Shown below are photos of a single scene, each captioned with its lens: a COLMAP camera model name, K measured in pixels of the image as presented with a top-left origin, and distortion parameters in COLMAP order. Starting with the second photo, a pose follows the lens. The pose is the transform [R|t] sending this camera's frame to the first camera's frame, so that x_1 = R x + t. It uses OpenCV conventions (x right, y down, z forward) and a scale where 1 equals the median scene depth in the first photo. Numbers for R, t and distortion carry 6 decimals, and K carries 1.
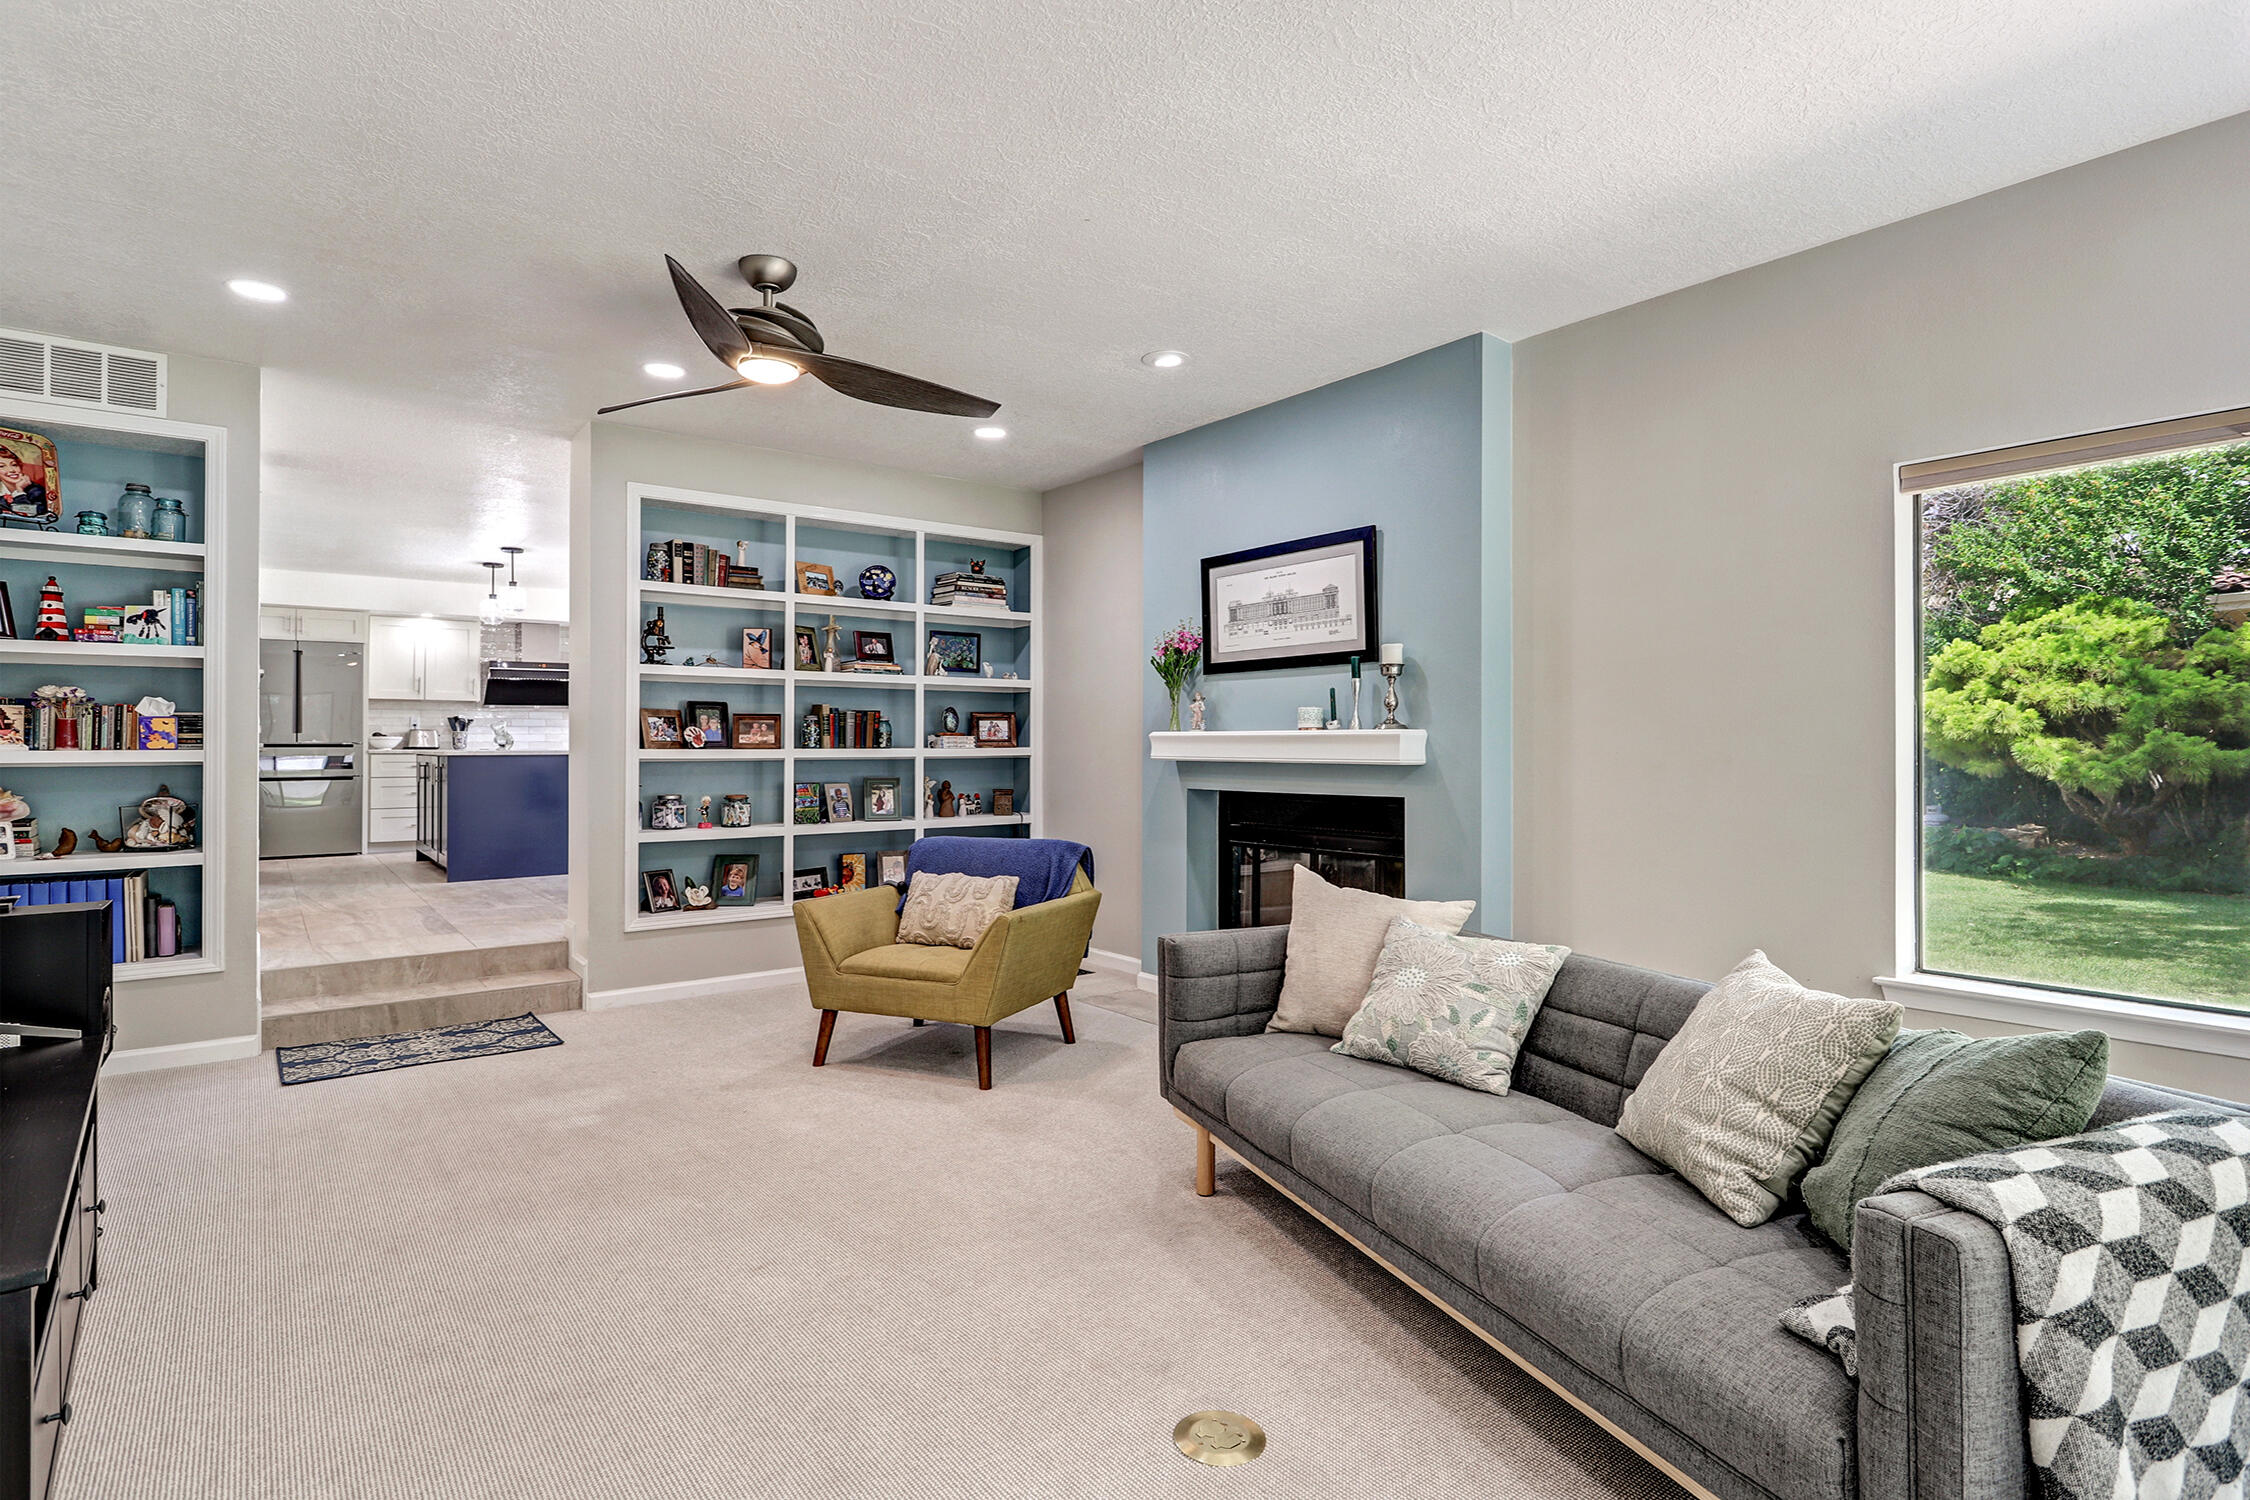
lens RADIAL K [[1145.0, 0, 1129.8], [0, 1145.0, 731.3], [0, 0, 1]] dist [-0.001610, -0.000260]
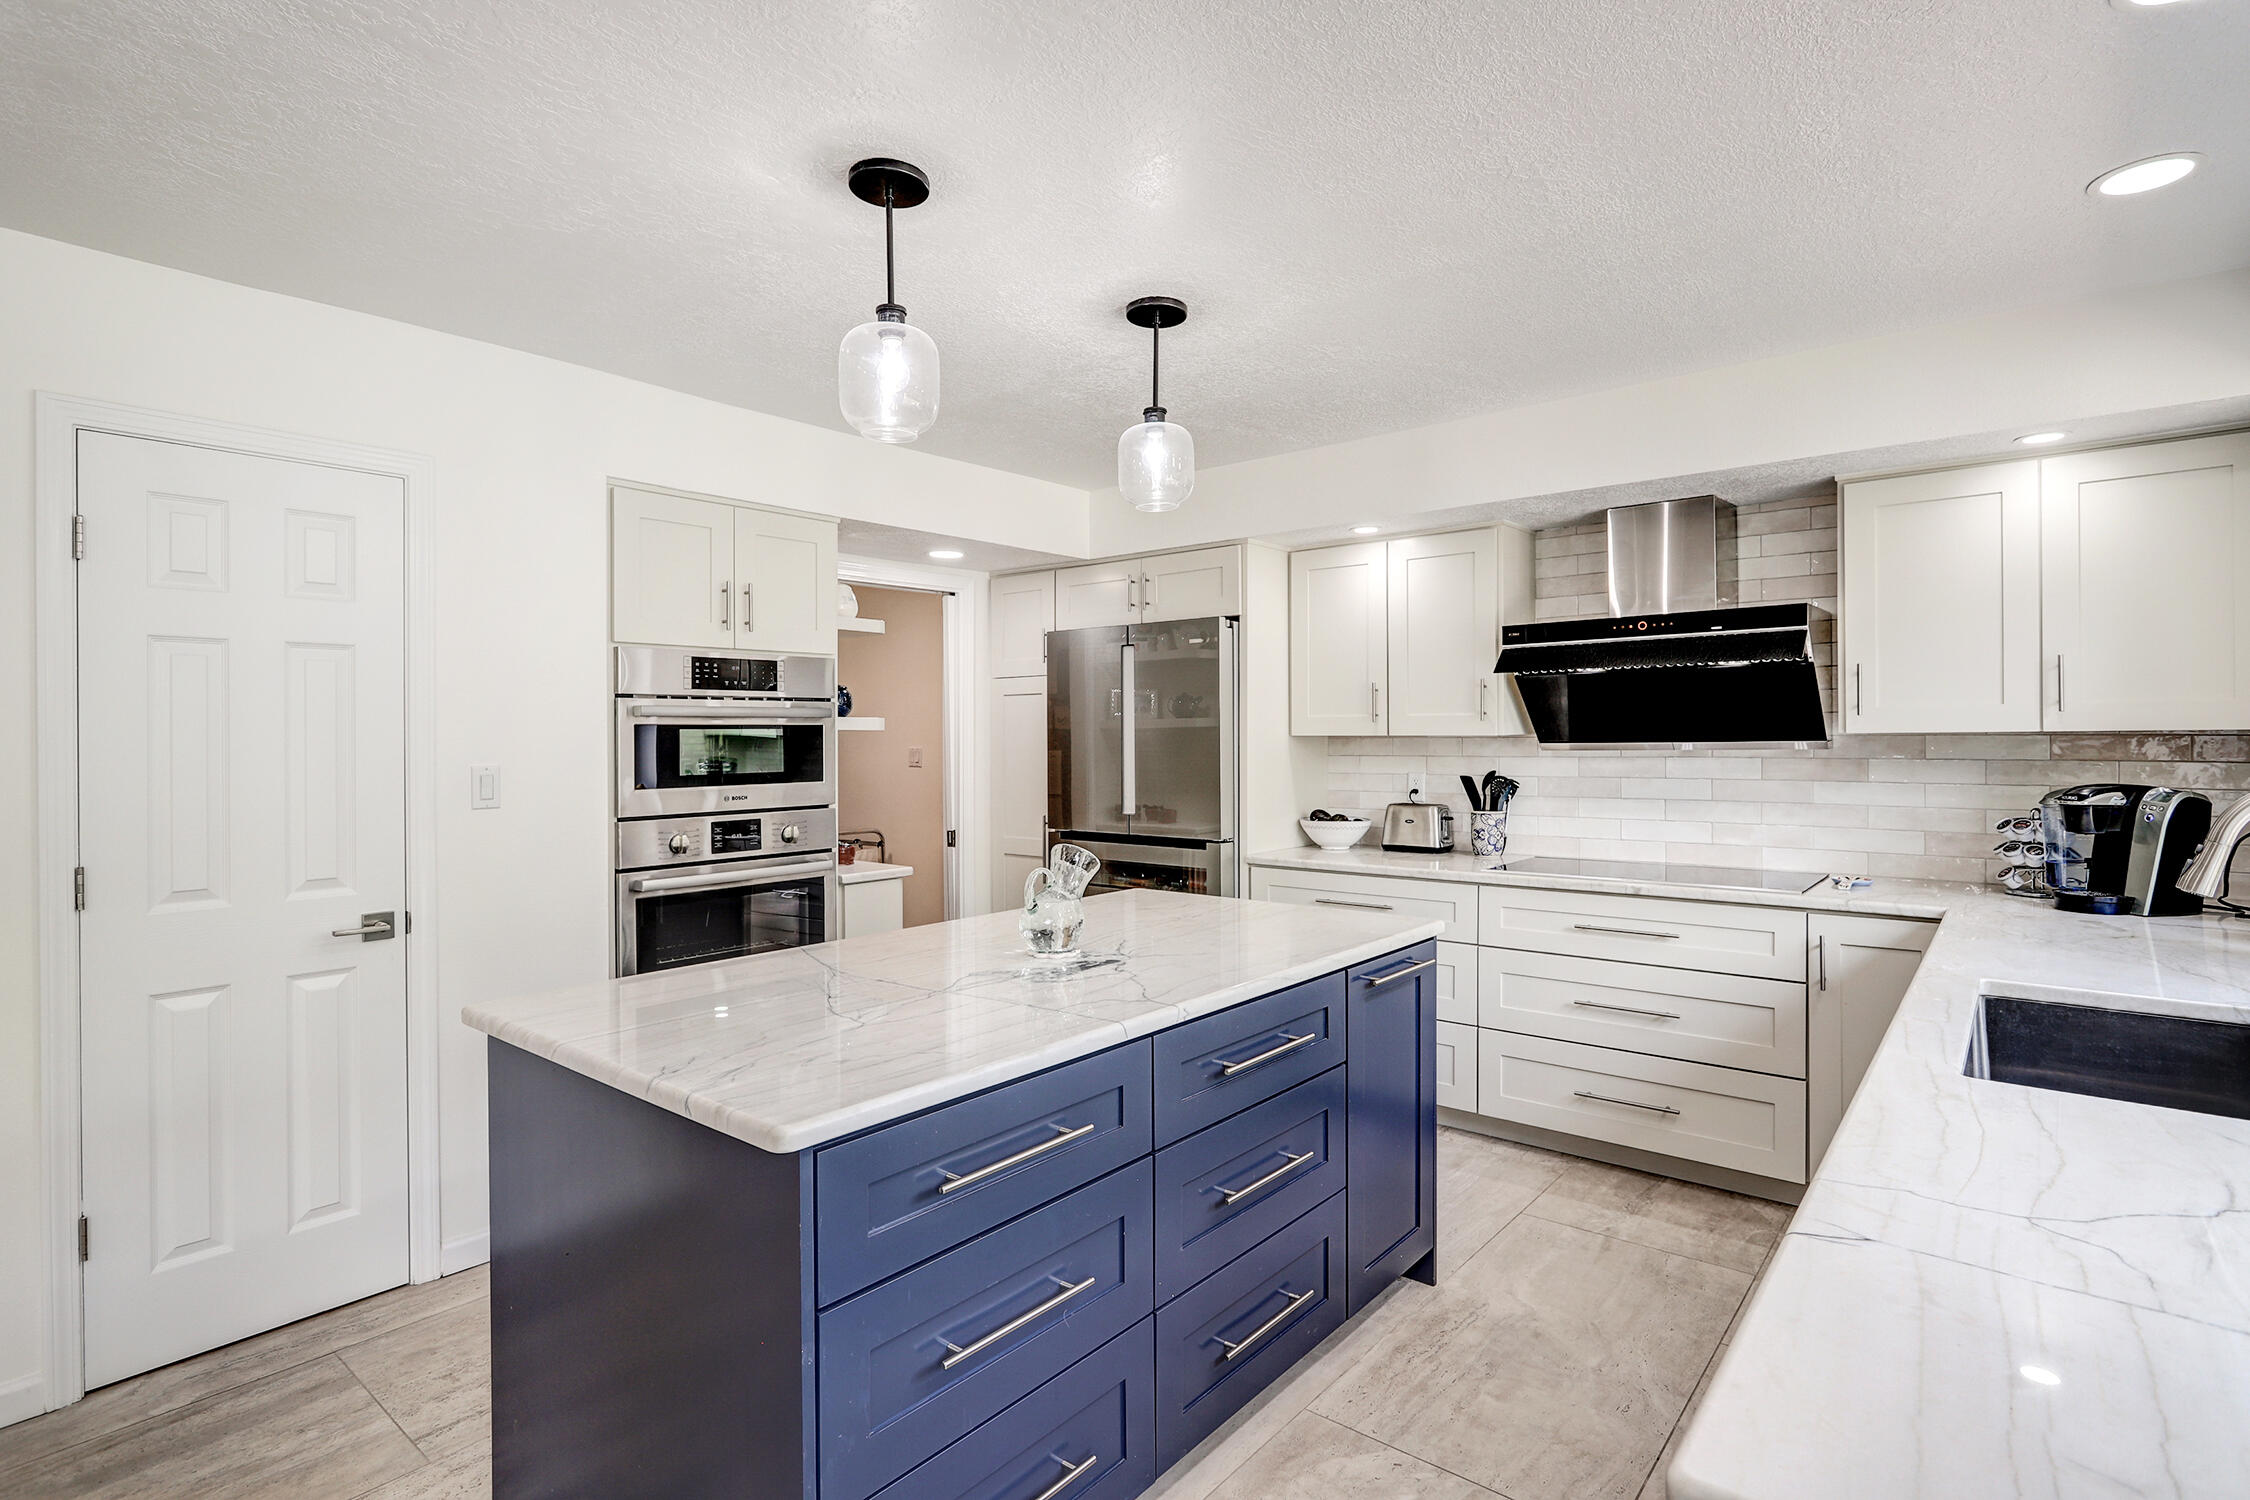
lens RADIAL K [[1145.0, 0, 1125.0], [0, 1145.0, 750.9], [0, 0, 1]] dist [-0.001610, -0.000260]
pose [[0.243683, 0.006263, -0.969835, -0.234345], [0.014562, 0.999843, 0.010116, -0.026924], [0.969746, -0.016588, 0.243554, 0.795365]]
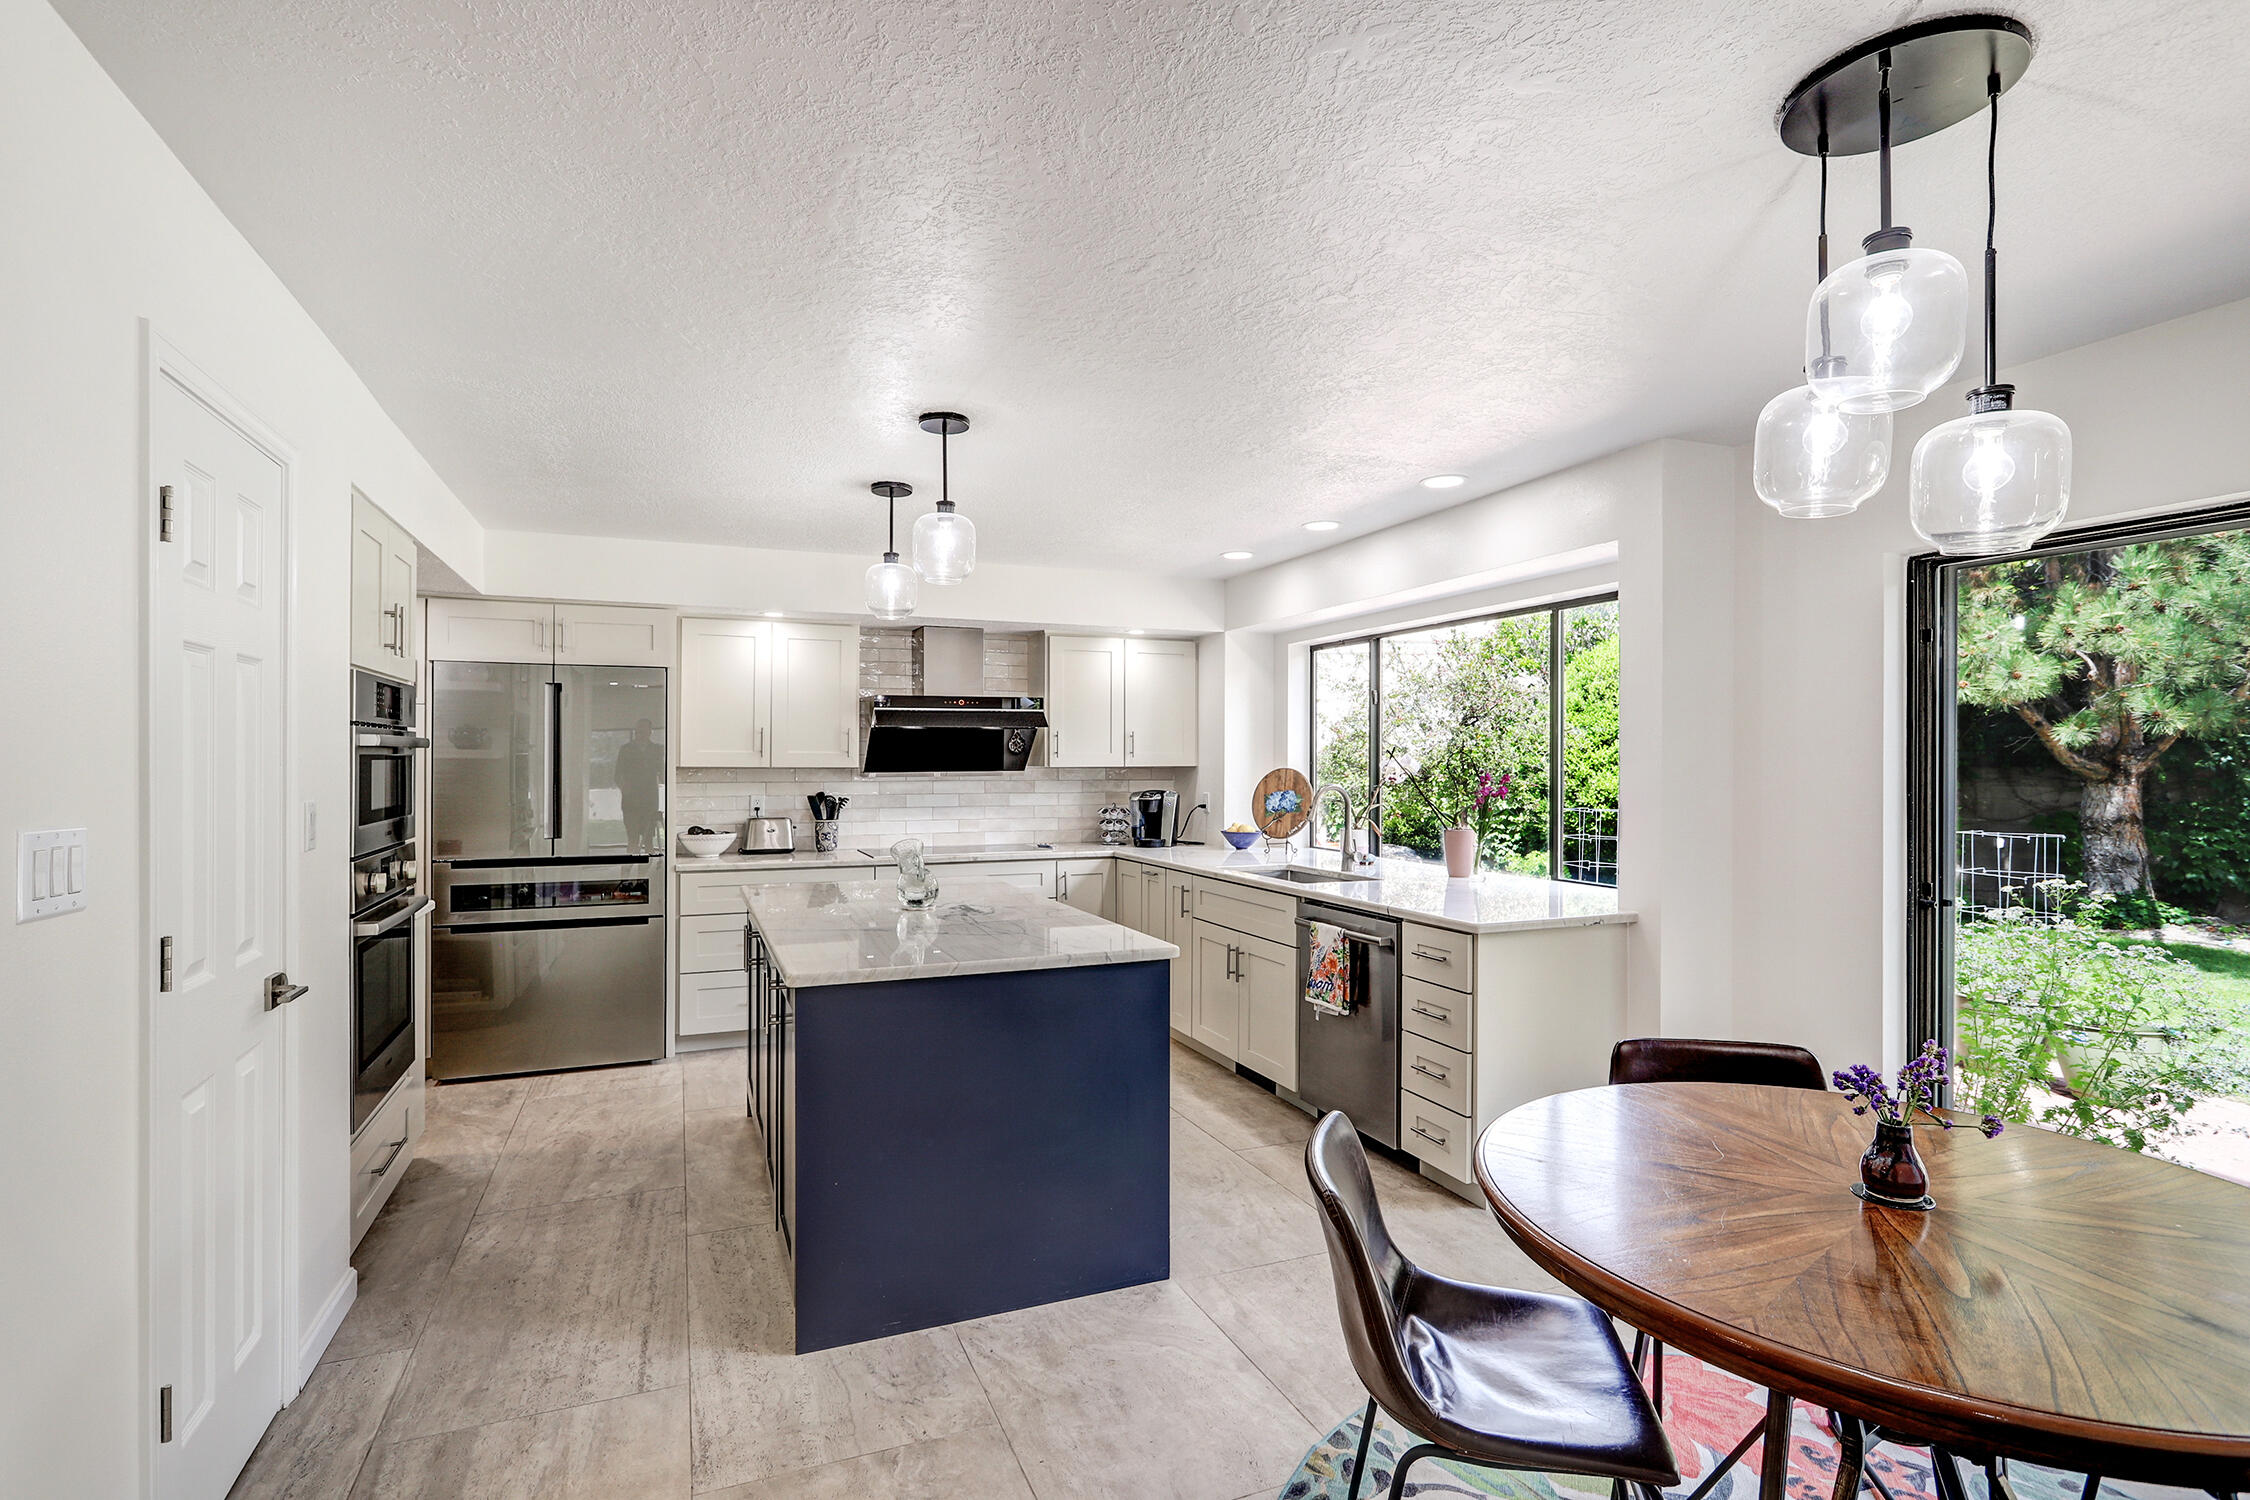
lens RADIAL K [[1079.5, 0, 1118.3], [0, 1079.5, 762.9], [0, 0, 1]] dist [0.013329, 0.000208]
pose [[0.966667, -0.003559, -0.256011, -0.313526], [0.006024, 0.999943, 0.008845, -0.032504], [0.255965, -0.010093, 0.966633, 0.527461]]
